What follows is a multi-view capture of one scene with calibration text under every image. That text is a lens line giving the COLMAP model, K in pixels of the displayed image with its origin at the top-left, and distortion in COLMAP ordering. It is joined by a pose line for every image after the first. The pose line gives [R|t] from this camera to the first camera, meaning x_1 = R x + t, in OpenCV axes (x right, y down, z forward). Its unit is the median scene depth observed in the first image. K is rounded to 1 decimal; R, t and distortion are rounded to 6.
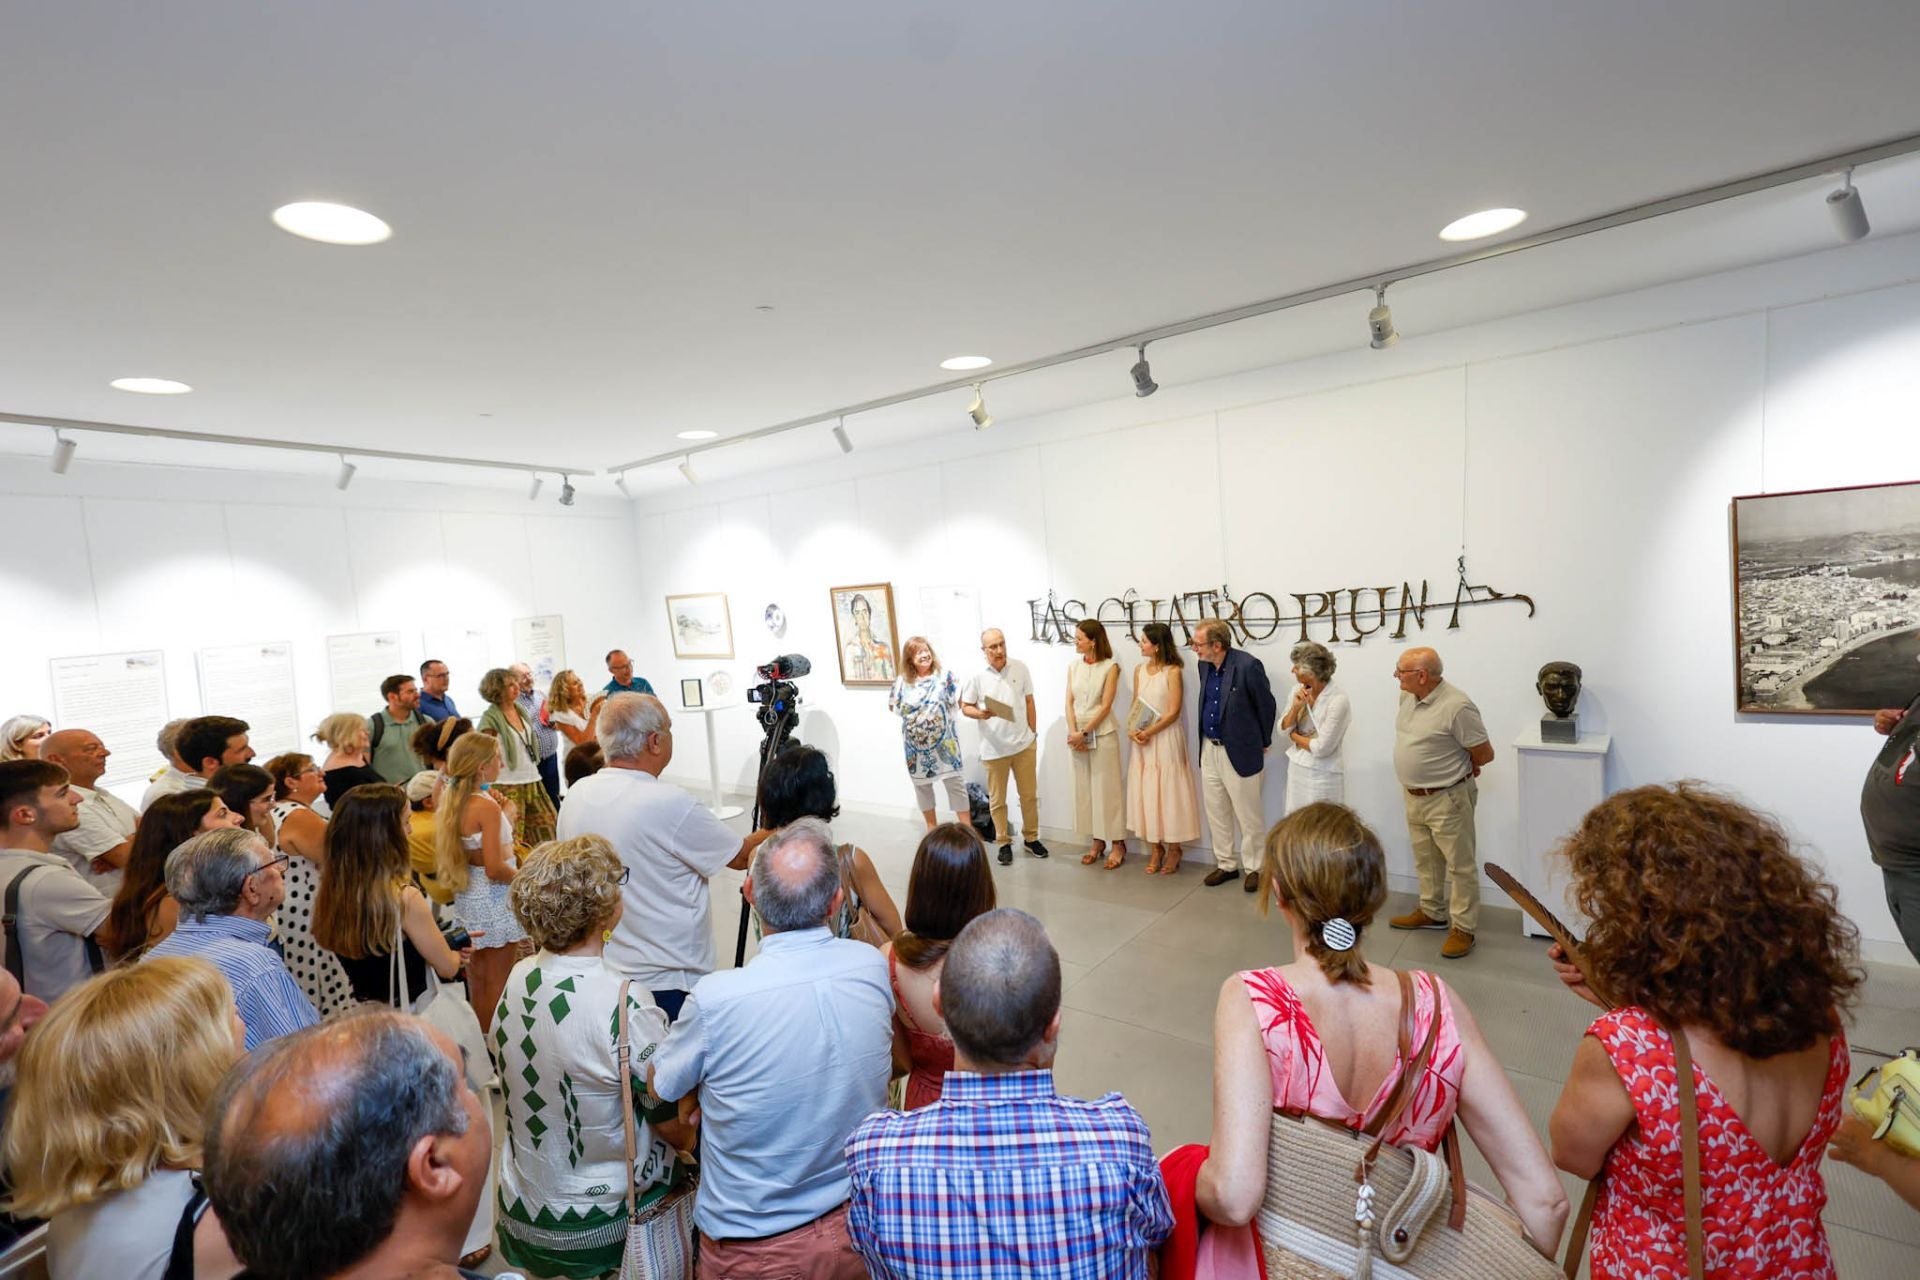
lens RADIAL K [[892.6, 0, 955.6], [0, 892.6, 639.5], [0, 0, 1]] dist [0.003517, 0.001429]
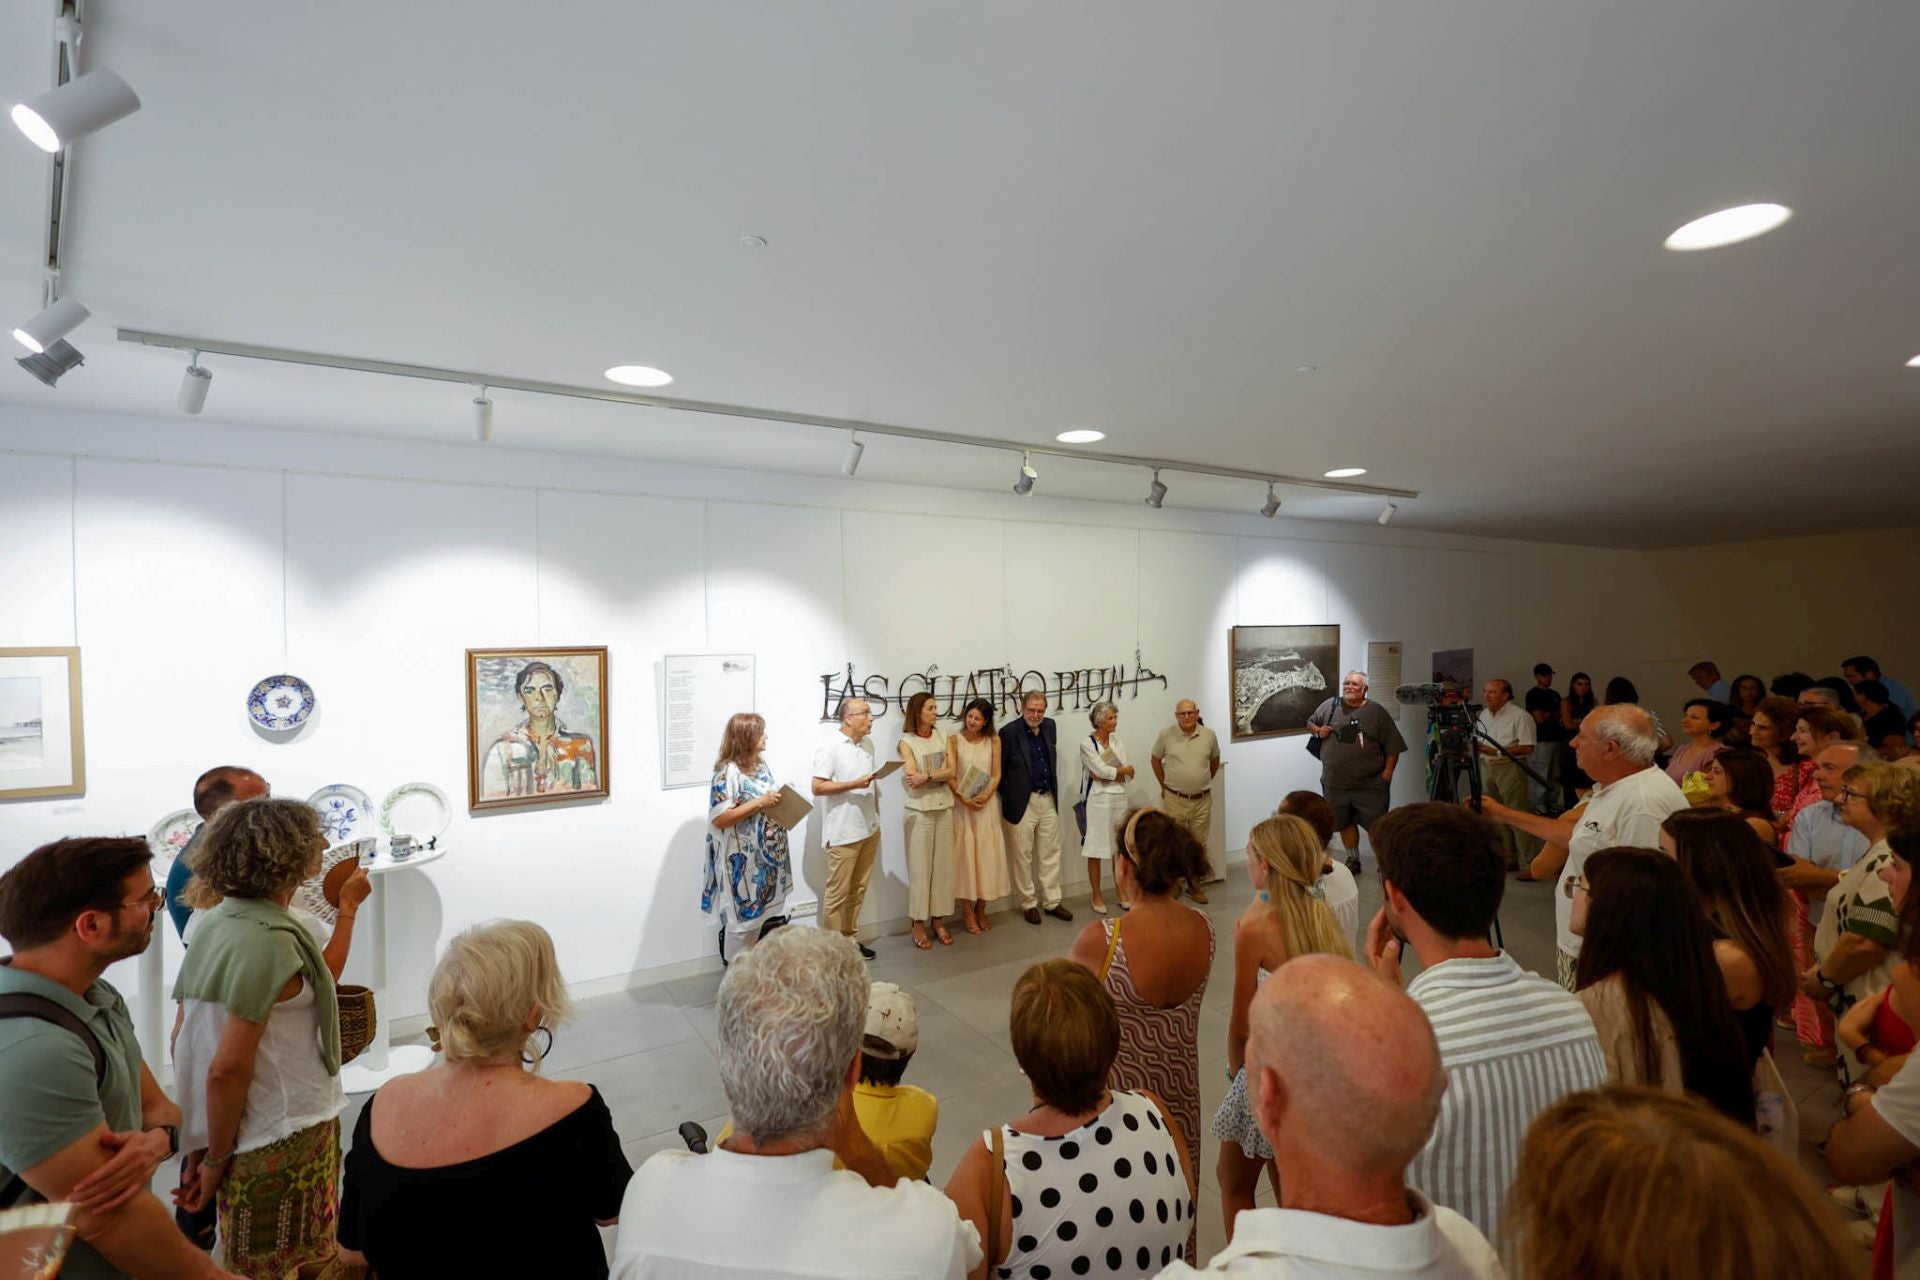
lens RADIAL K [[887.6, 0, 955.1], [0, 887.6, 638.7], [0, 0, 1]] dist [0.003315, -0.000126]
pose [[0.344490, 0.075121, 0.935779, -0.870145], [0.057158, 0.993266, -0.100778, 0.021456], [-0.937048, 0.088204, 0.337877, 0.697370]]
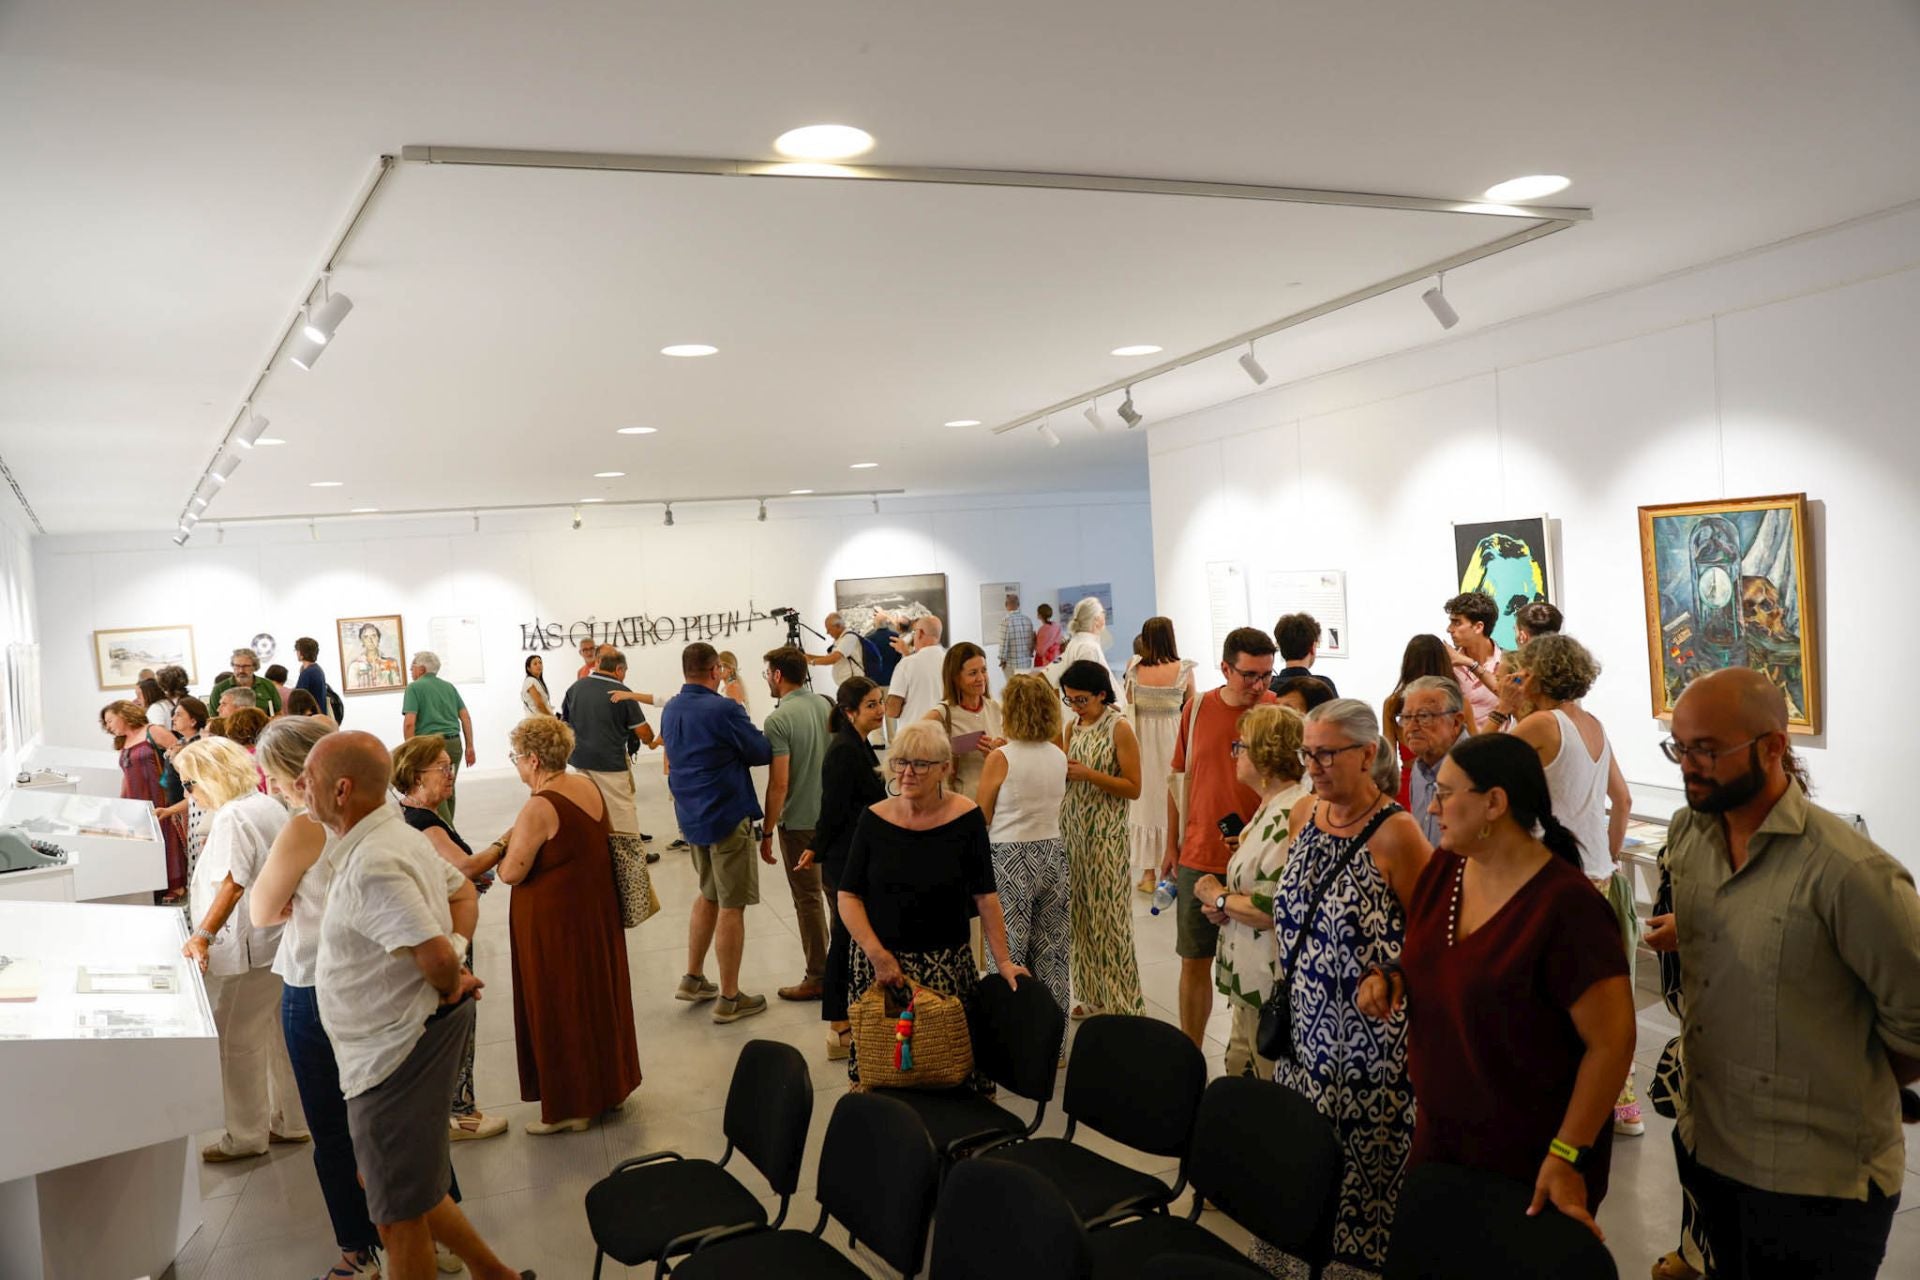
lens RADIAL K [[1298.4, 0, 965.6], [0, 1298.4, 637.3], [0, 0, 1]] dist [-0.118198, 0.097107]
pose [[0.536545, 0.011793, 0.843789, -1.783897], [0.081854, 0.994460, -0.065948, 0.245103], [-0.839892, 0.104452, 0.532607, -1.135005]]
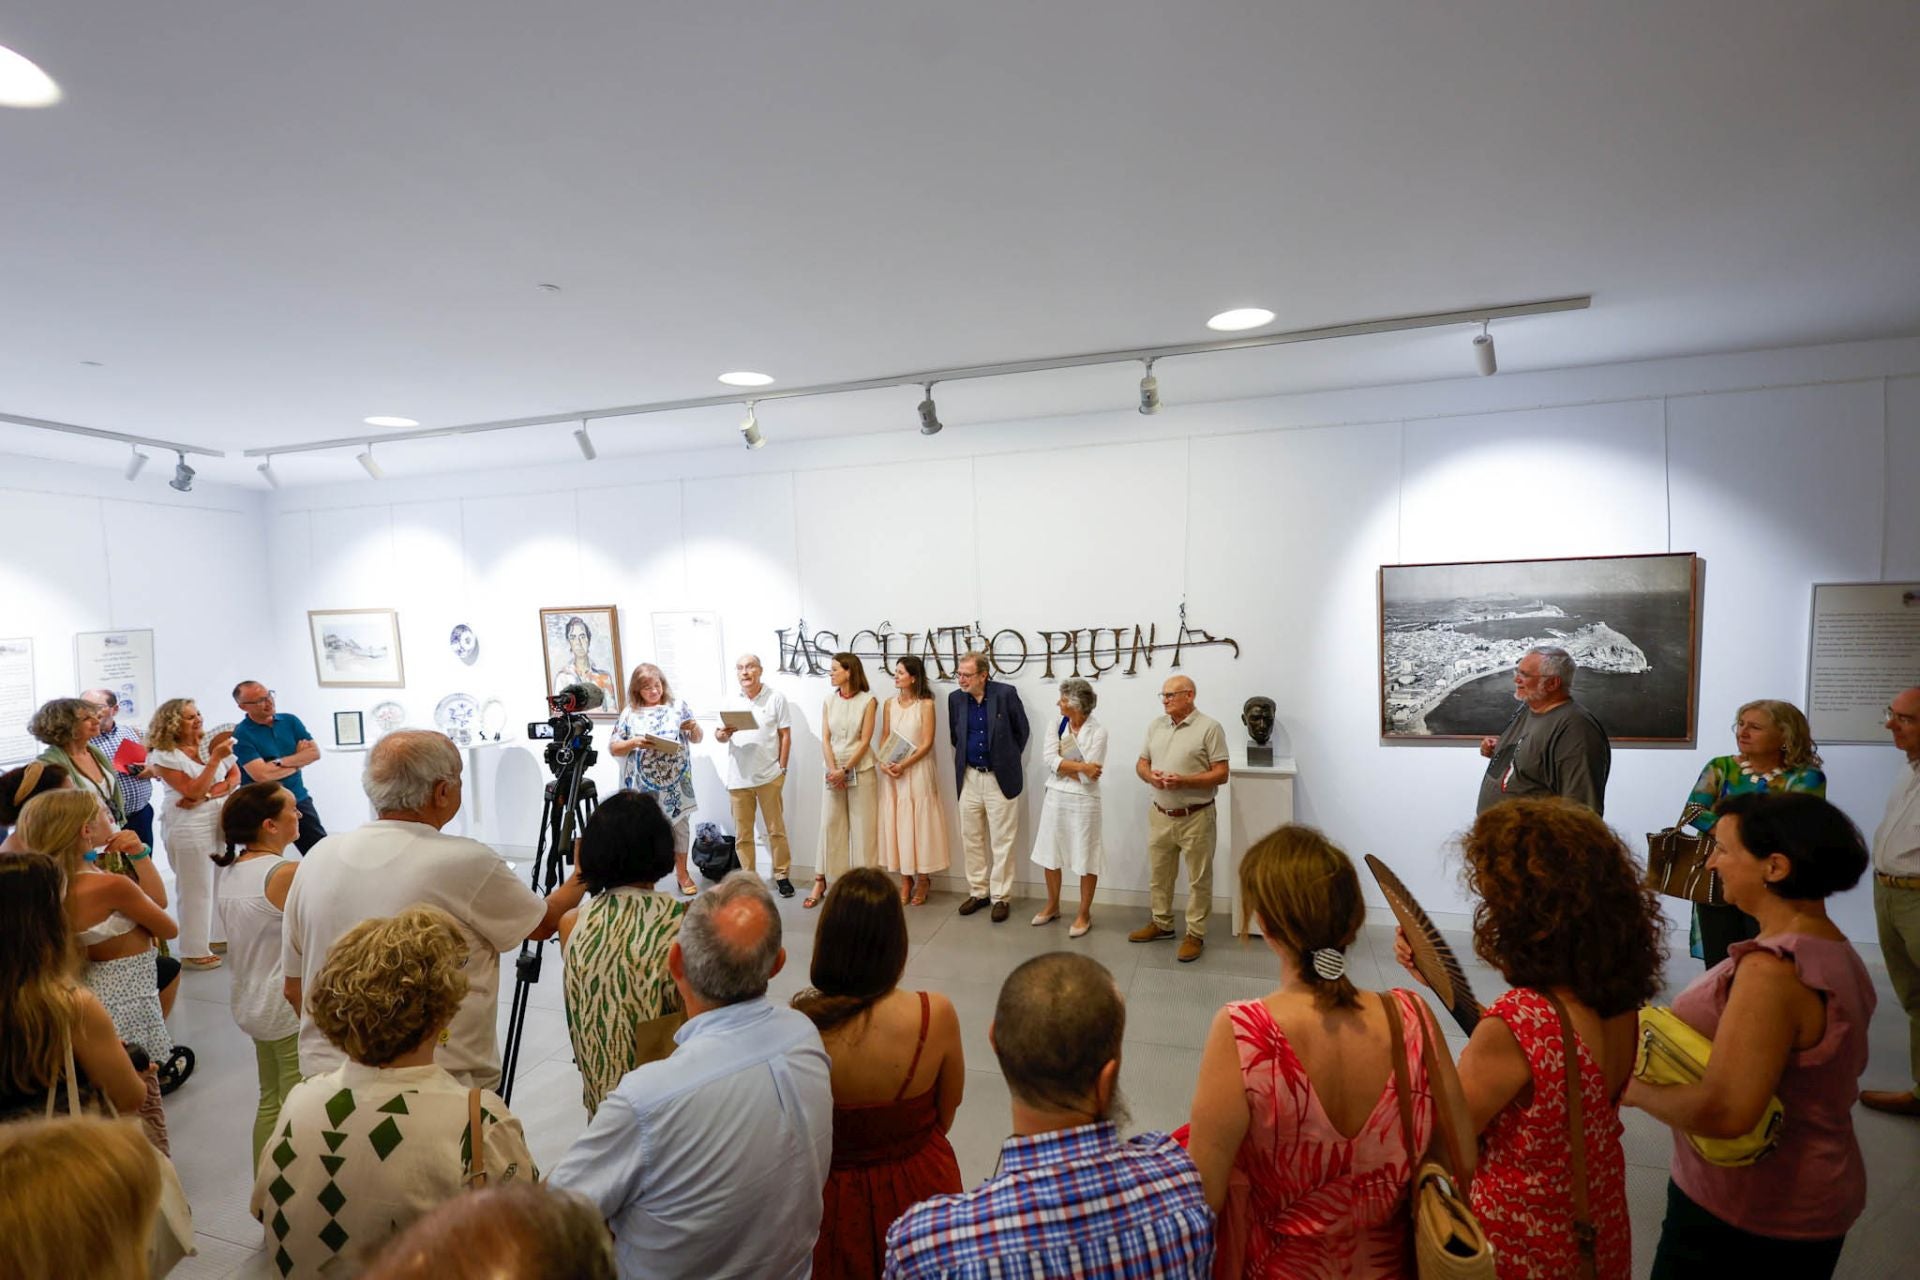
lens RADIAL K [[892.6, 0, 955.6], [0, 892.6, 639.5], [0, 0, 1]] dist [0.003517, 0.001429]
pose [[0.937091, 0.028265, 0.347938, -0.089128], [-0.015485, 0.999101, -0.039455, 0.001862], [-0.348741, 0.031585, 0.936687, 0.033277]]
